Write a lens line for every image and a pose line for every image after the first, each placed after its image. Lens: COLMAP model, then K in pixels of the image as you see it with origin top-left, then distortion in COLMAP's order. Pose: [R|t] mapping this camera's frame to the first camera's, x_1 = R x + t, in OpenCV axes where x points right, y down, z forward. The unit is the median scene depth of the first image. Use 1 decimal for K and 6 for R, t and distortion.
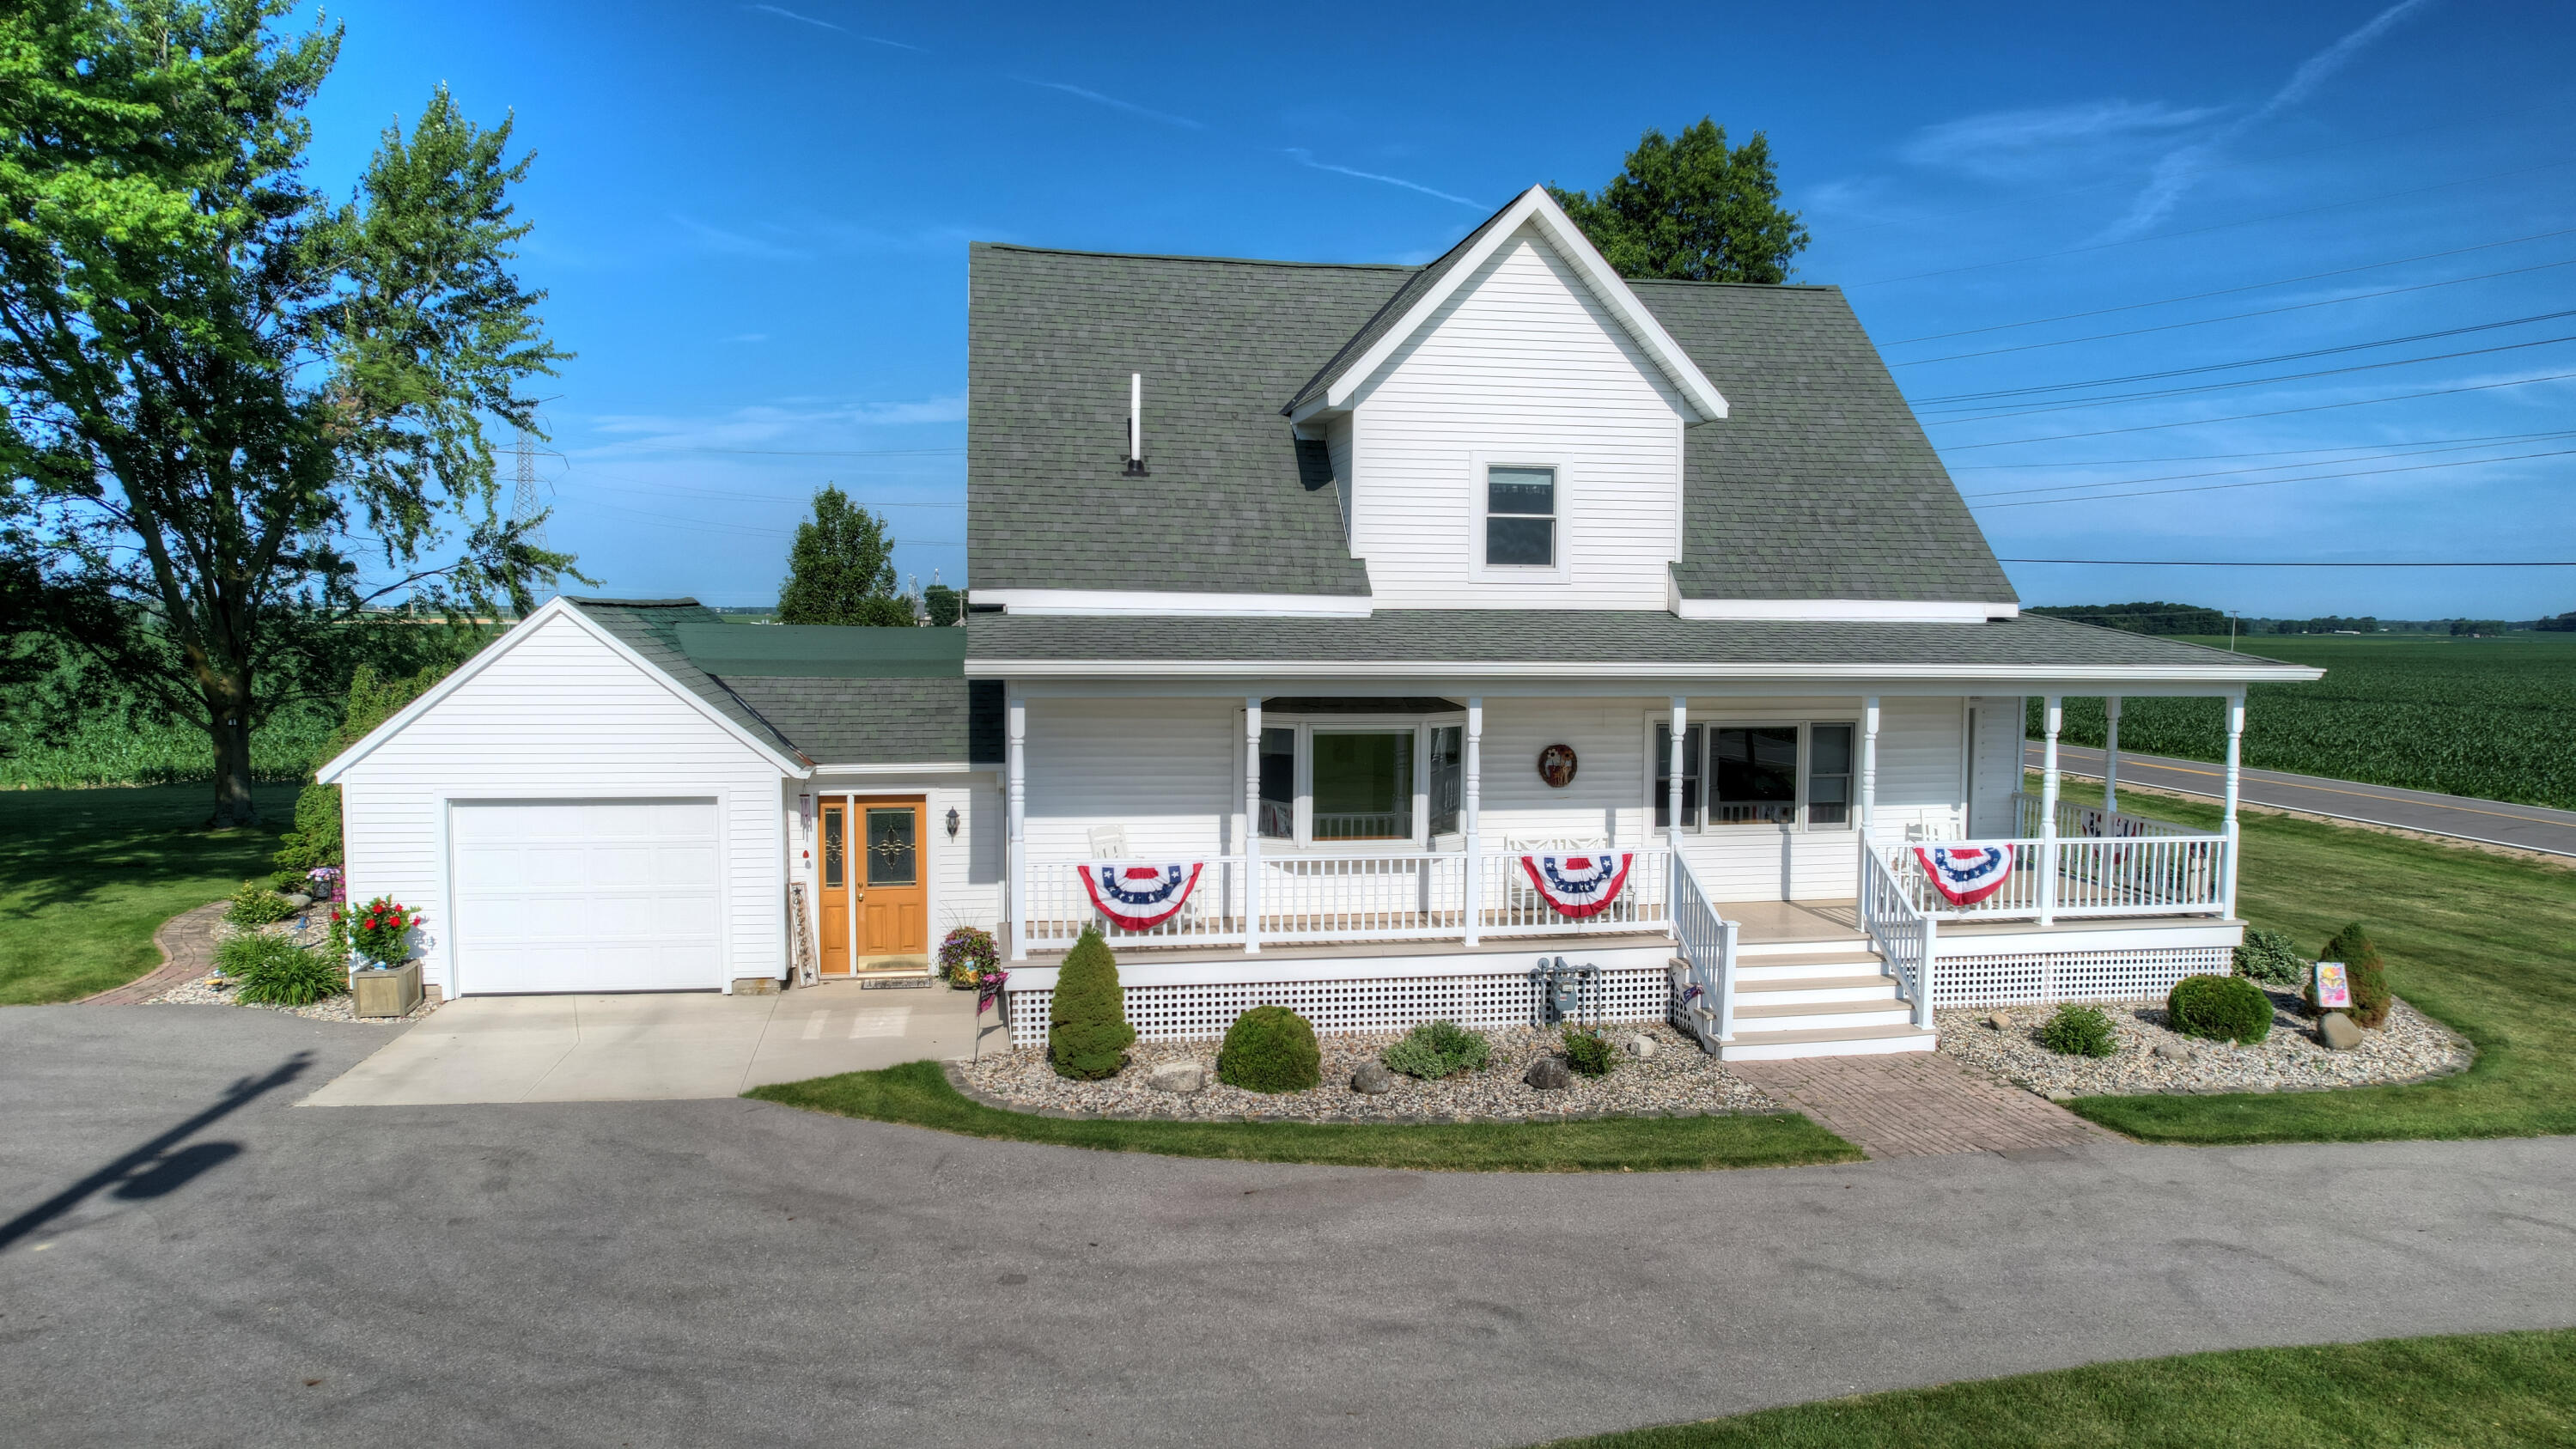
lens RADIAL K [[1631.4, 0, 1296.9], [0, 1631.4, 726.7], [0, 0, 1]] dist [-0.087146, 0.074985]
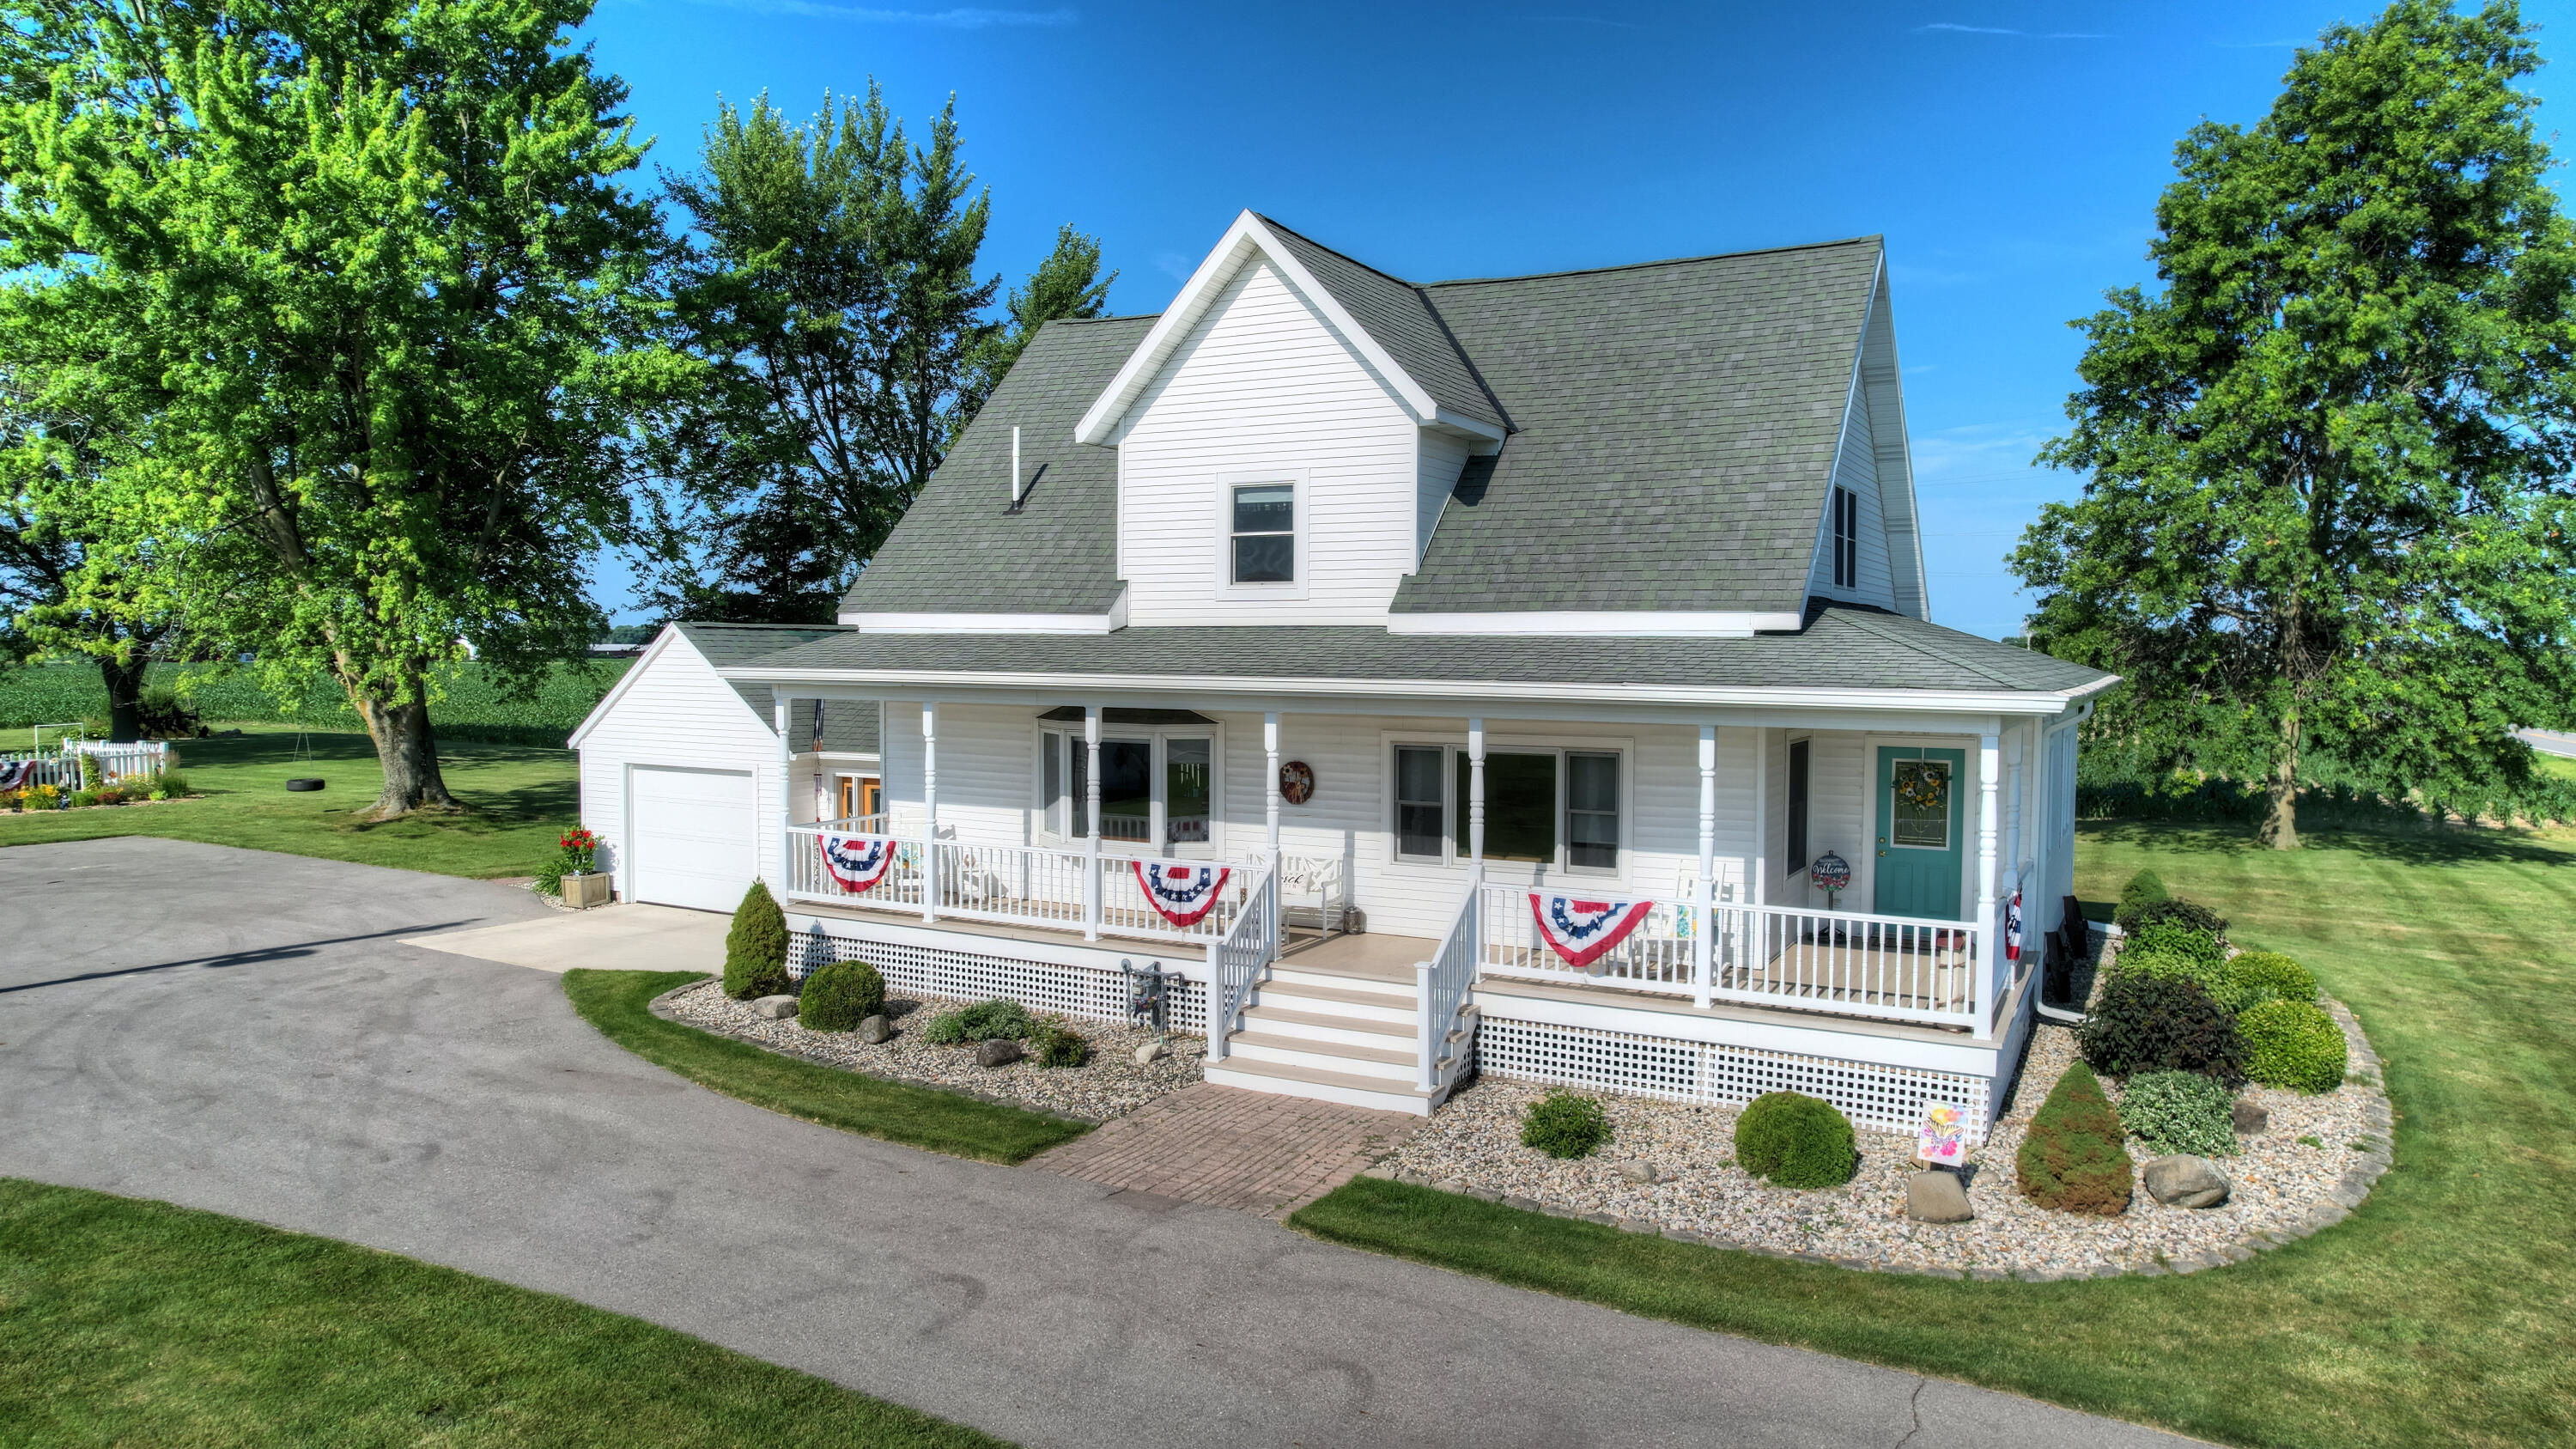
lens RADIAL K [[1631.6, 0, 1296.9], [0, 1631.6, 726.7], [0, 0, 1]] dist [-0.087146, 0.074985]
pose [[0.782834, 0.029294, -0.621540, 0.816943], [-0.043132, 0.999043, -0.007239, -0.003189], [0.620733, 0.032475, 0.783349, 0.228975]]
